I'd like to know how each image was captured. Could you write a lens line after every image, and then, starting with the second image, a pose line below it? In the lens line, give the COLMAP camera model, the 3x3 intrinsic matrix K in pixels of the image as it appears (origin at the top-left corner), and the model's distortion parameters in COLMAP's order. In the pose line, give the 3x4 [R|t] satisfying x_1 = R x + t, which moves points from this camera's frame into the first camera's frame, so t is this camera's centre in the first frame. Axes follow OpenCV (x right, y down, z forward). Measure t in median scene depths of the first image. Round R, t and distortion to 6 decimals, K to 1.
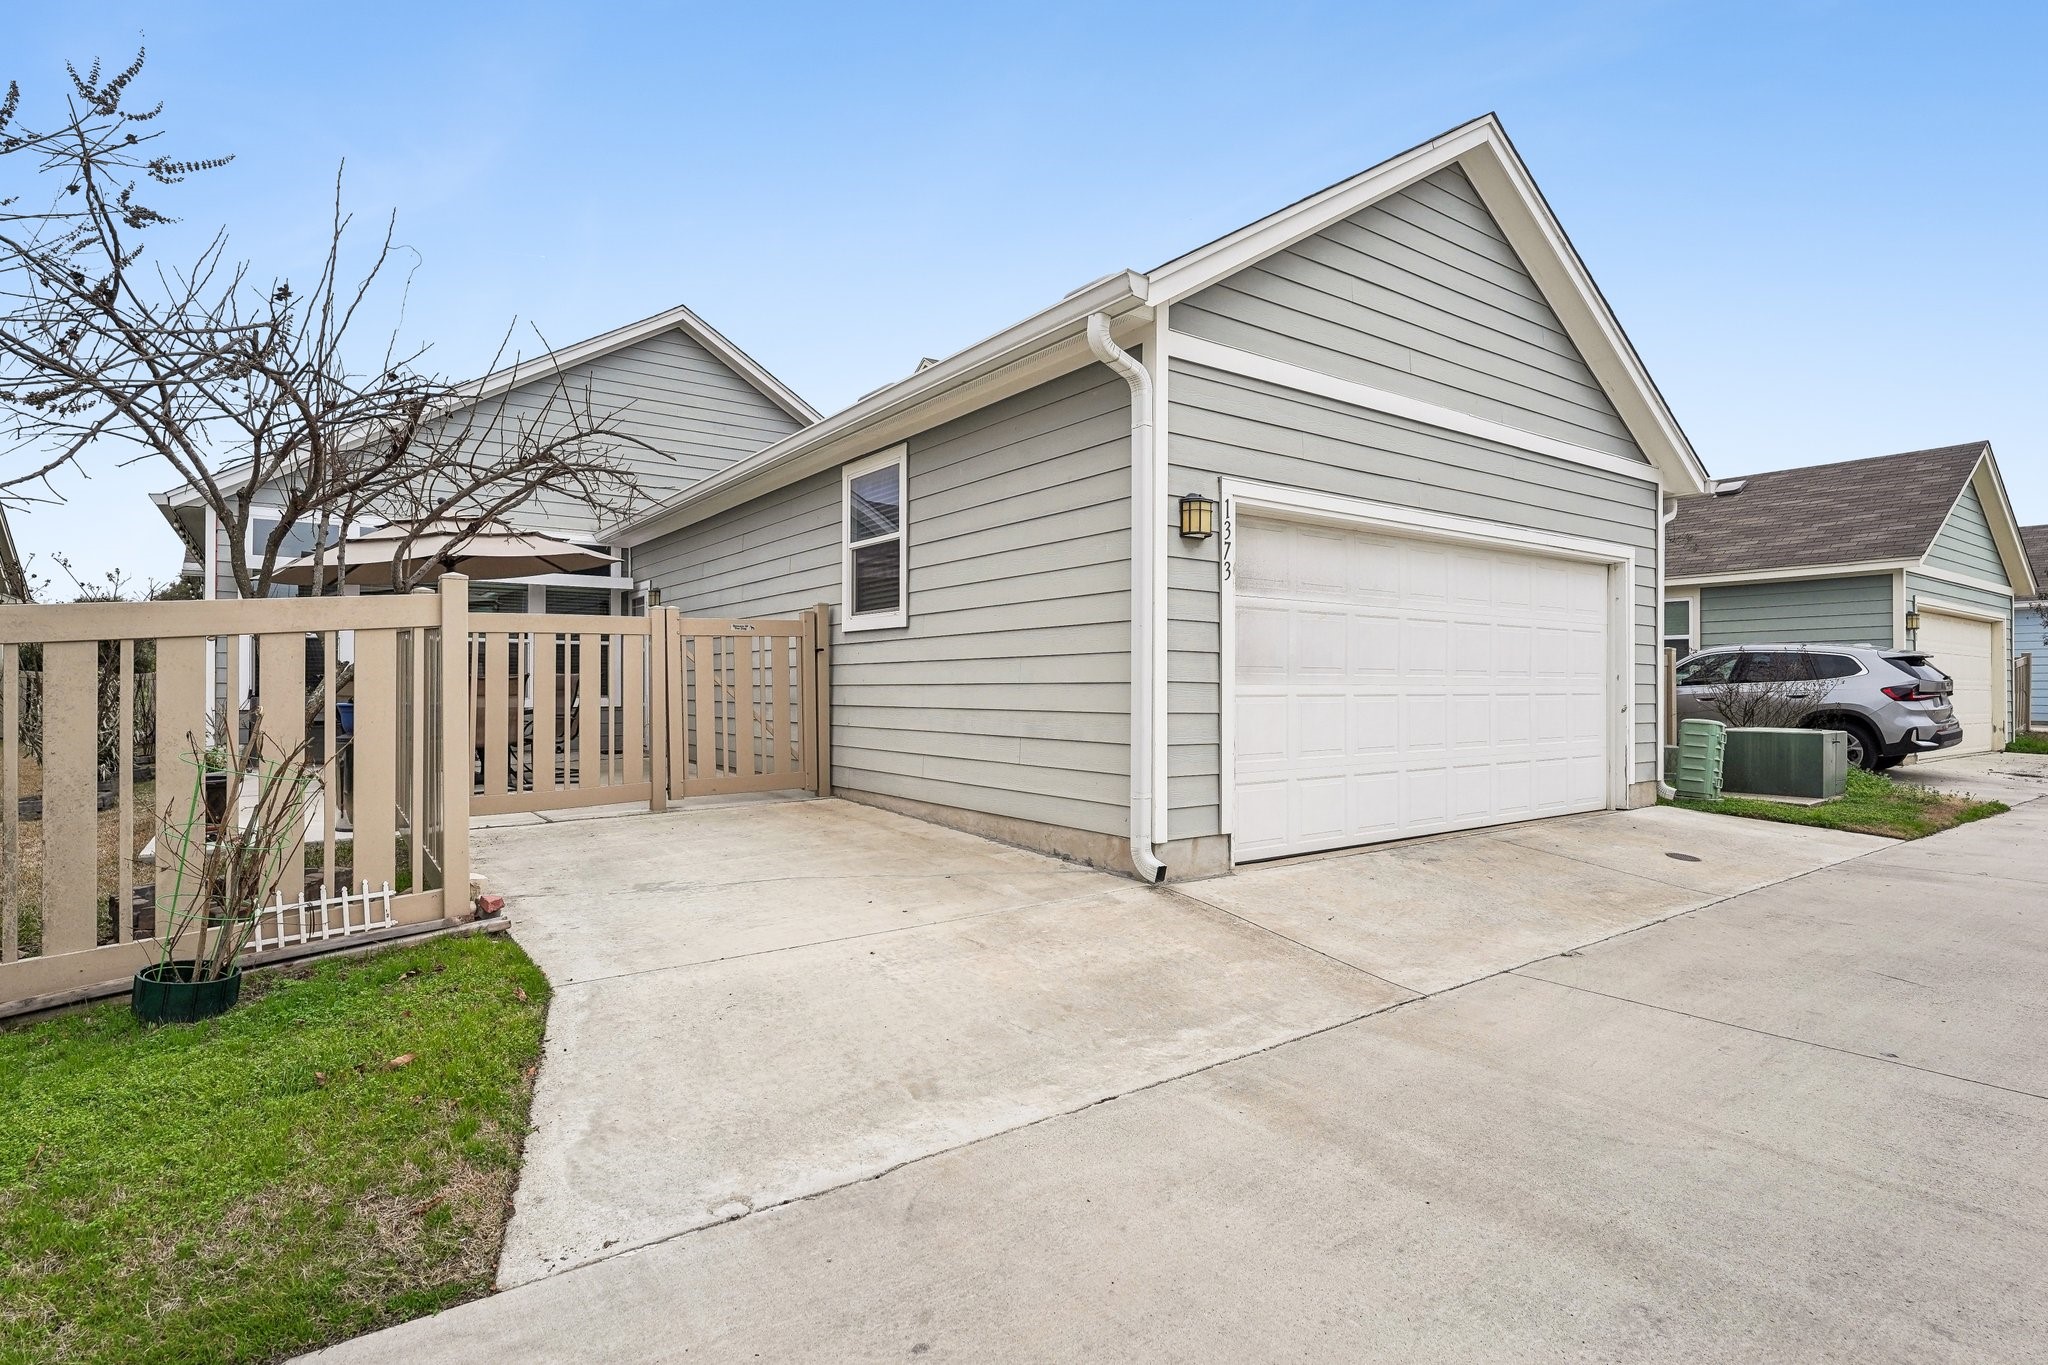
lens RADIAL K [[1015.2, 0, 1025.5], [0, 1015.2, 667.8], [0, 0, 1]] dist [-0.001316, -0.000107]
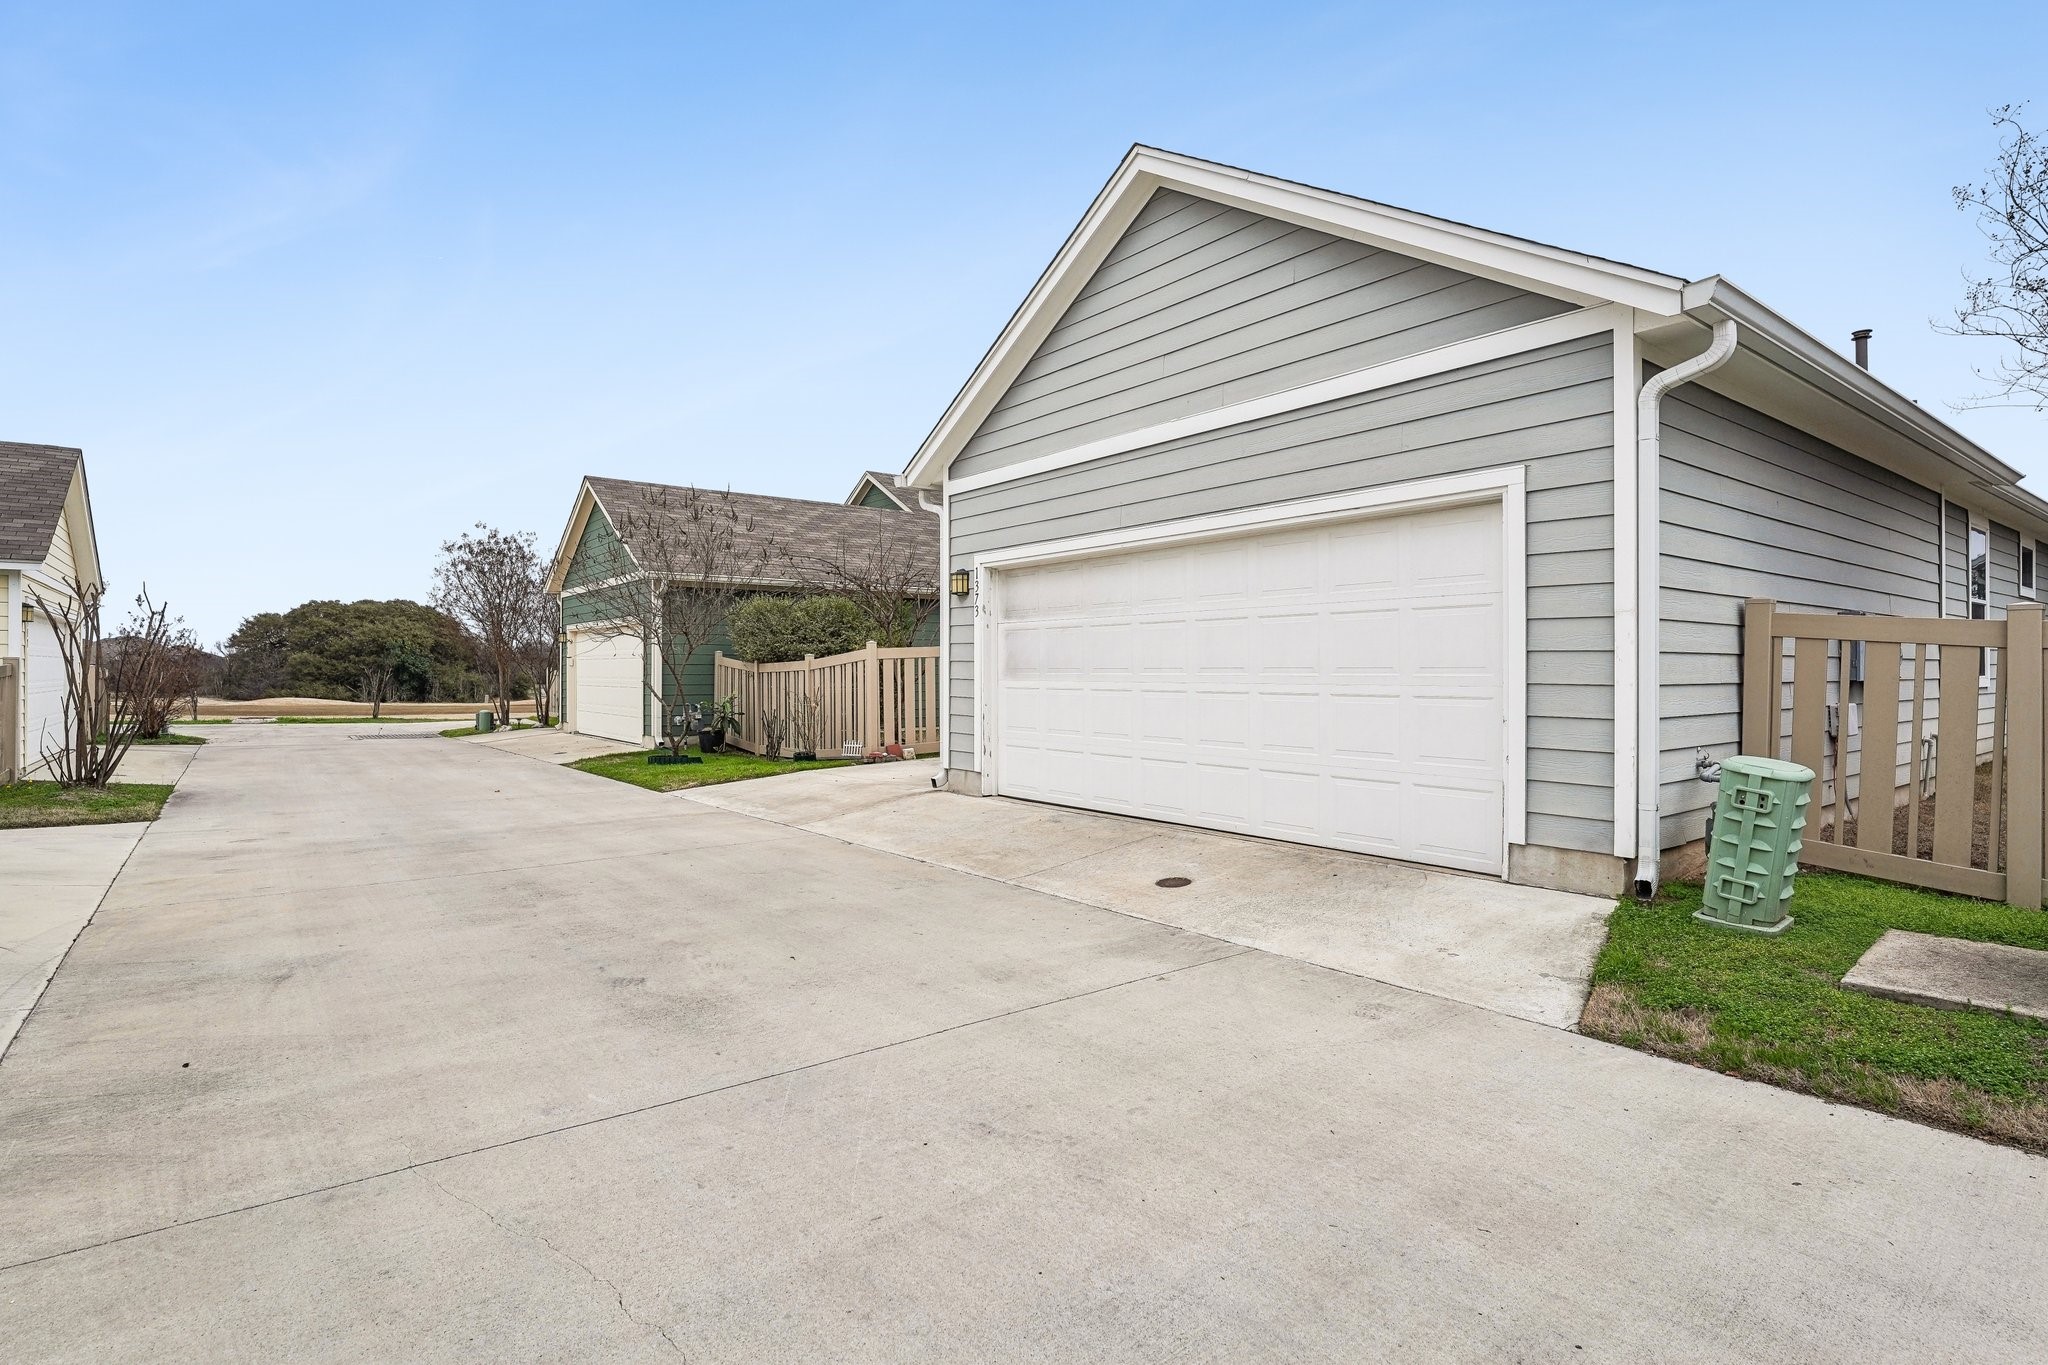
lens RADIAL K [[1015.2, 0, 1025.6], [0, 1015.2, 692.6], [0, 0, 1]] dist [-0.001316, -0.000107]
pose [[0.034396, 0.001357, -0.999407, 1.691734], [-0.002938, 0.999995, 0.001257, 0.031334], [0.999404, 0.002893, 0.034400, 0.941698]]
